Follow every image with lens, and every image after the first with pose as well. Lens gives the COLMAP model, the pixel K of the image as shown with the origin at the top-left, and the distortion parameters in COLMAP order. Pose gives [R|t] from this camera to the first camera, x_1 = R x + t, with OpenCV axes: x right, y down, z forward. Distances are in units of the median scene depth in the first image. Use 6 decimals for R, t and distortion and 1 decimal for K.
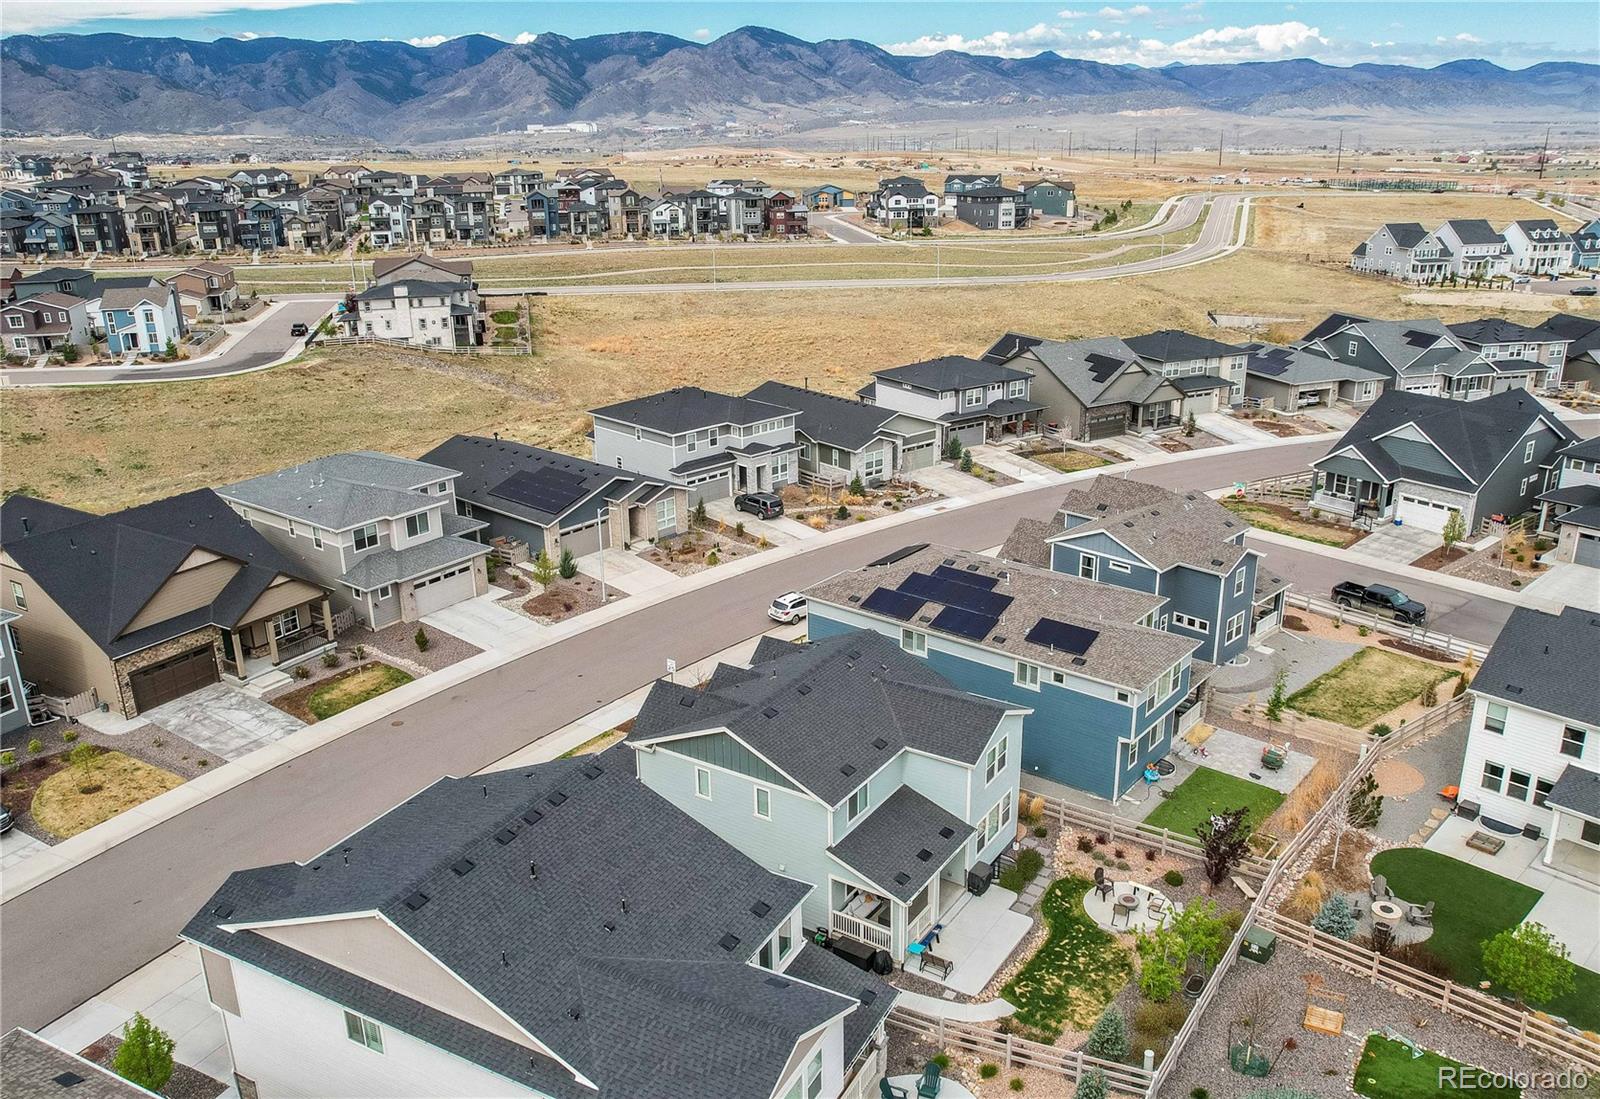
lens RADIAL K [[1248.0, 0, 800.0], [0, 1248.0, 549.5], [0, 0, 1]] dist [-0.053692, 0.050858]
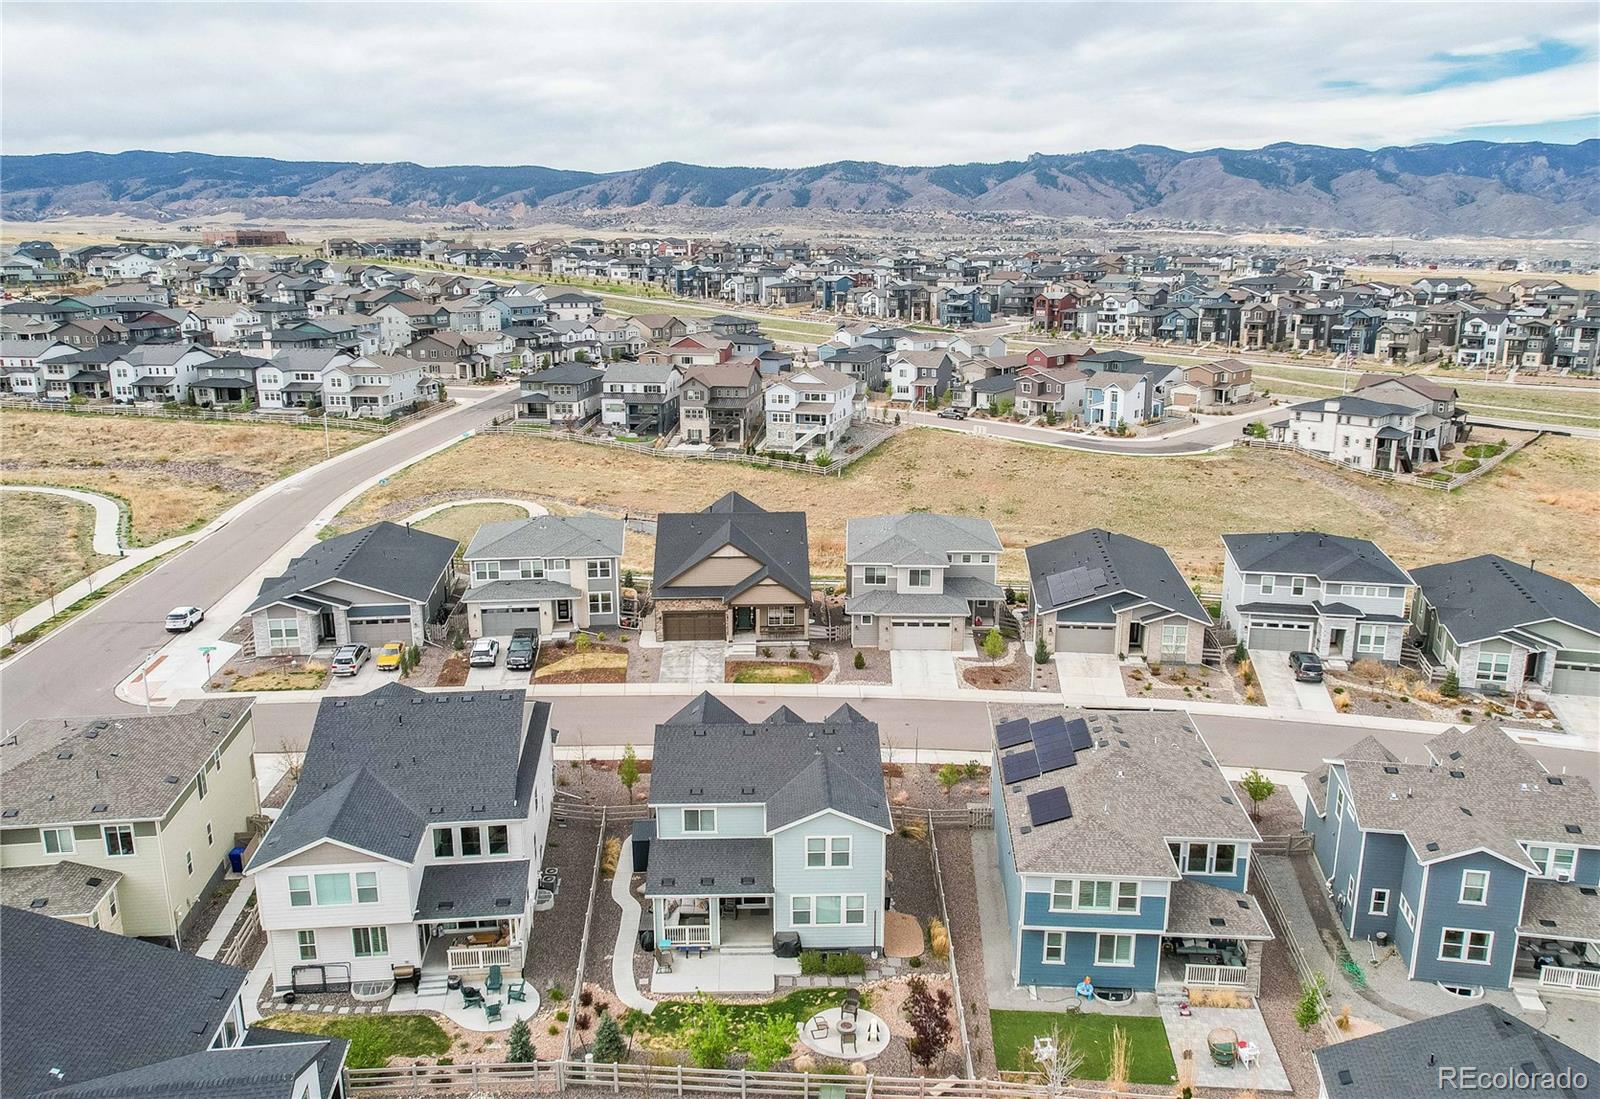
lens RADIAL K [[1248.0, 0, 800.0], [0, 1248.0, 549.5], [0, 0, 1]] dist [-0.053692, 0.050858]
pose [[0.568234, 0.217913, -0.793488, 0.257797], [-0.277173, 0.958634, 0.064778, -0.040766], [0.774781, 0.183125, 0.605128, 0.071395]]
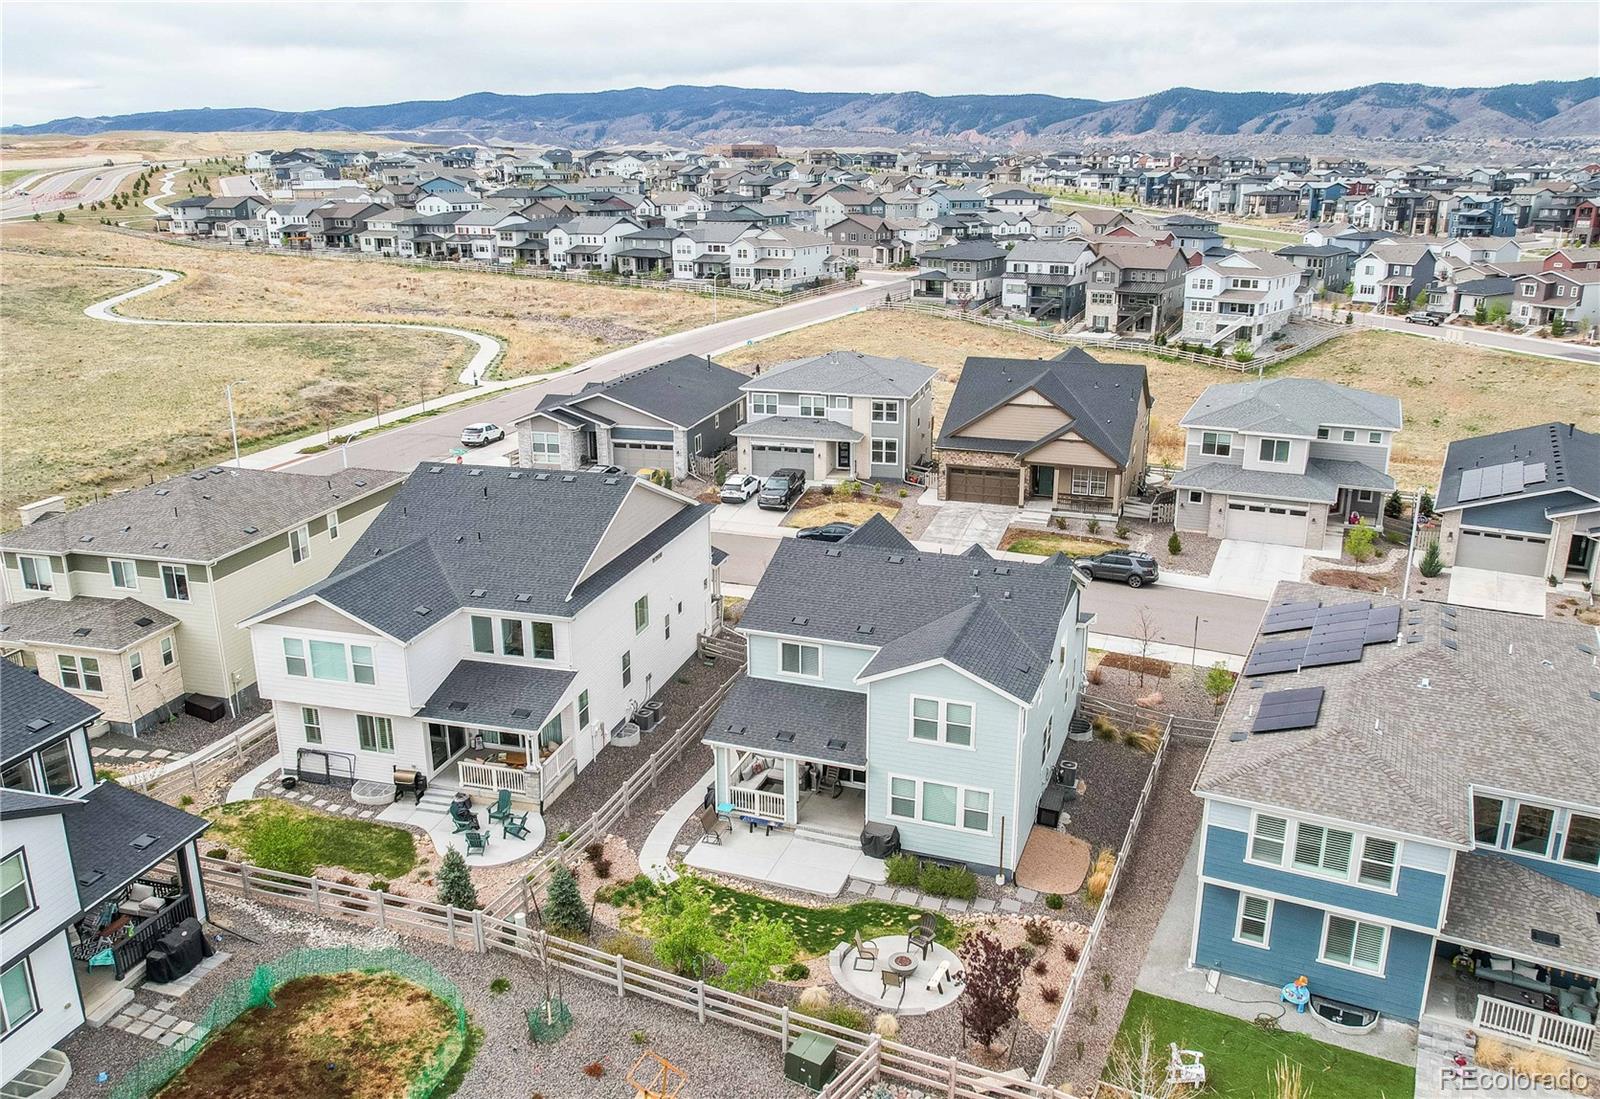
lens RADIAL K [[1248.0, 0, 800.0], [0, 1248.0, 549.5], [0, 0, 1]] dist [-0.053692, 0.050858]
pose [[0.218653, 0.303341, -0.927456, 0.222433], [-0.322116, 0.919614, 0.224835, -0.020366], [0.921104, 0.249588, 0.298787, 0.177273]]
